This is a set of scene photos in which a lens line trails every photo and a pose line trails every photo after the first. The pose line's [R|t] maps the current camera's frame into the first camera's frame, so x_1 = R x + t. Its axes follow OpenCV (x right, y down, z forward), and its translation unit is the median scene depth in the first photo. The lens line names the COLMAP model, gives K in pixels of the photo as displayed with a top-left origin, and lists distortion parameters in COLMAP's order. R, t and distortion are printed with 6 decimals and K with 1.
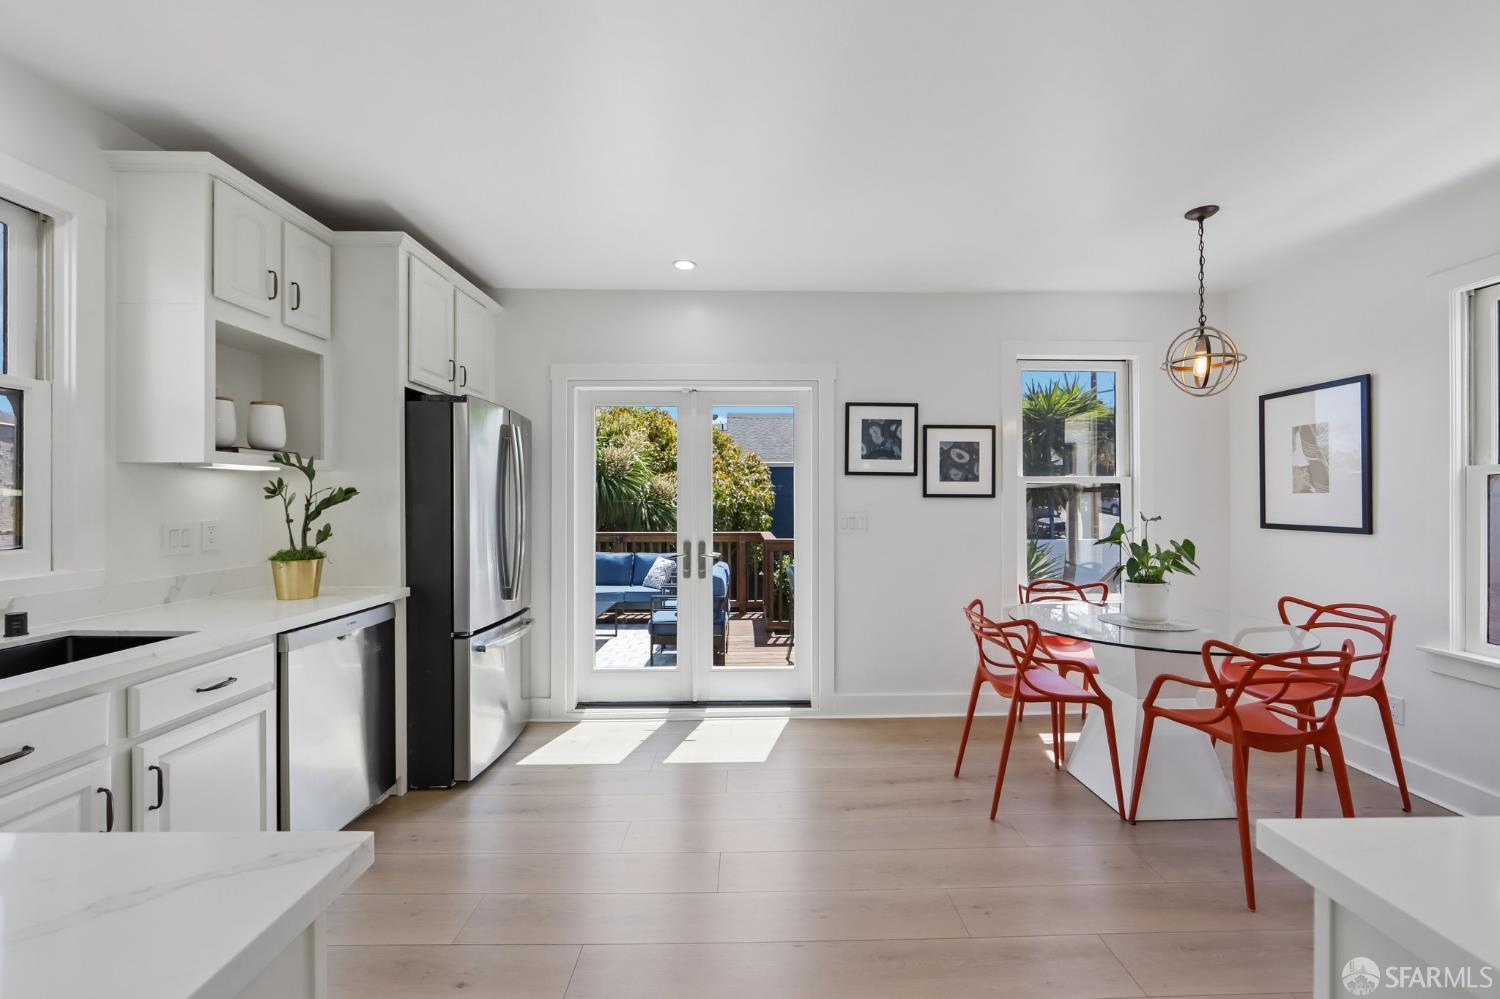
lens RADIAL K [[602.1, 0, 762.2], [0, 602.1, 502.6], [0, 0, 1]] dist [-0.010236, 0.000086]
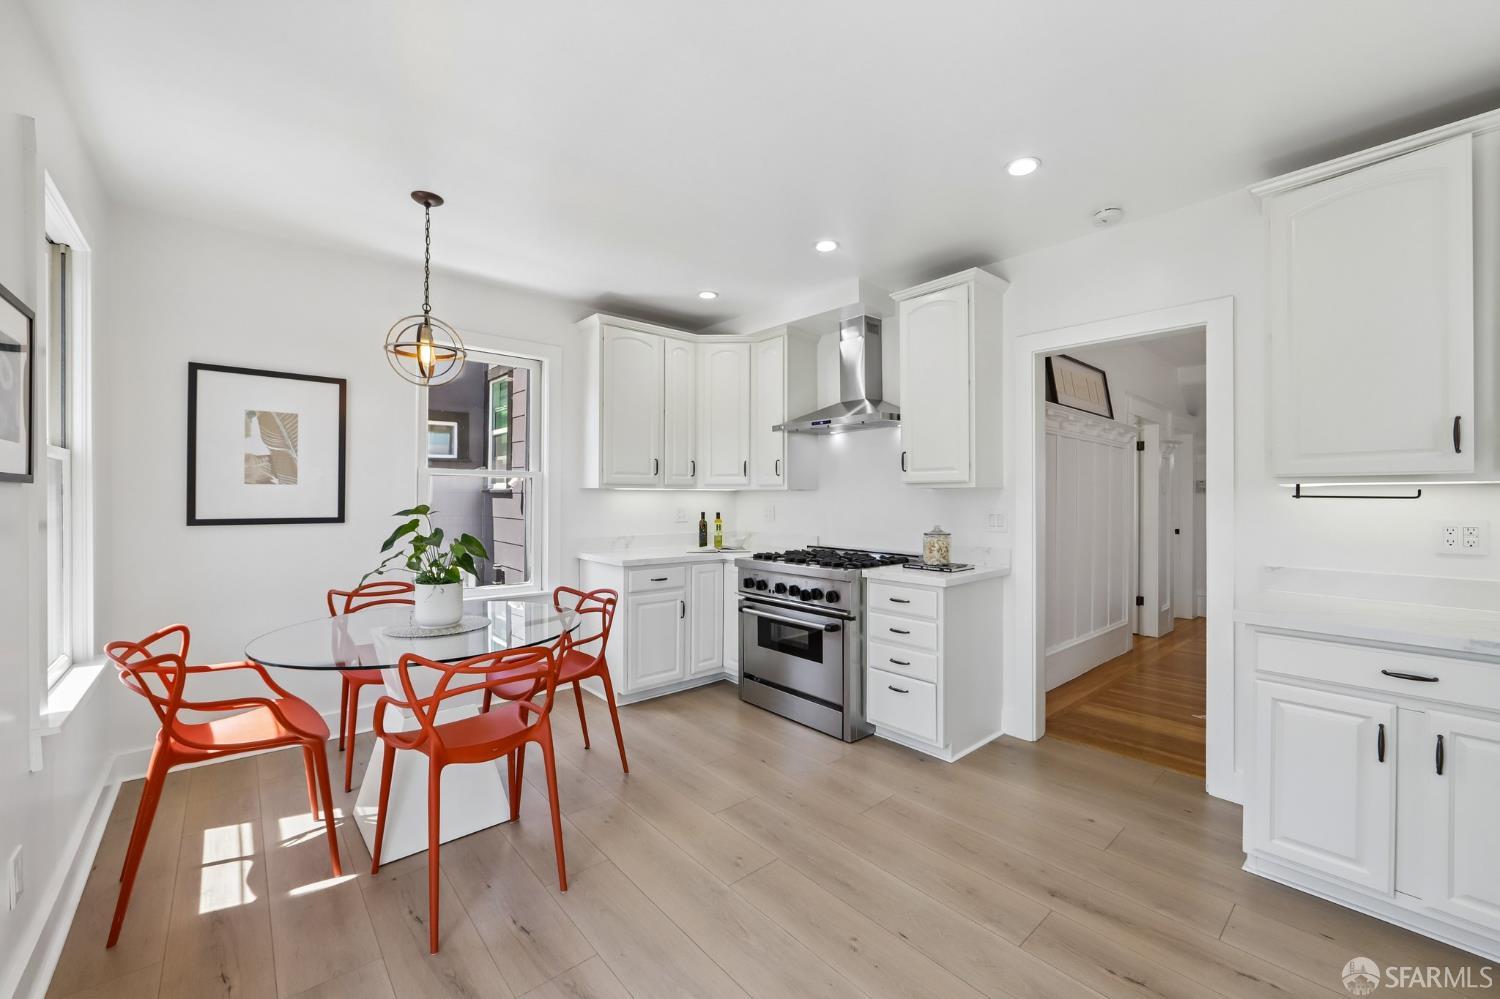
lens RADIAL K [[600.2, 0, 753.7], [0, 600.2, 495.2], [0, 0, 1]] dist [0.000916, 0.000113]
pose [[-0.639411, -0.001130, 0.768864, -0.271053], [-0.001496, 0.999999, 0.000225, 0.000164], [-0.768864, -0.001007, -0.639412, 0.901399]]
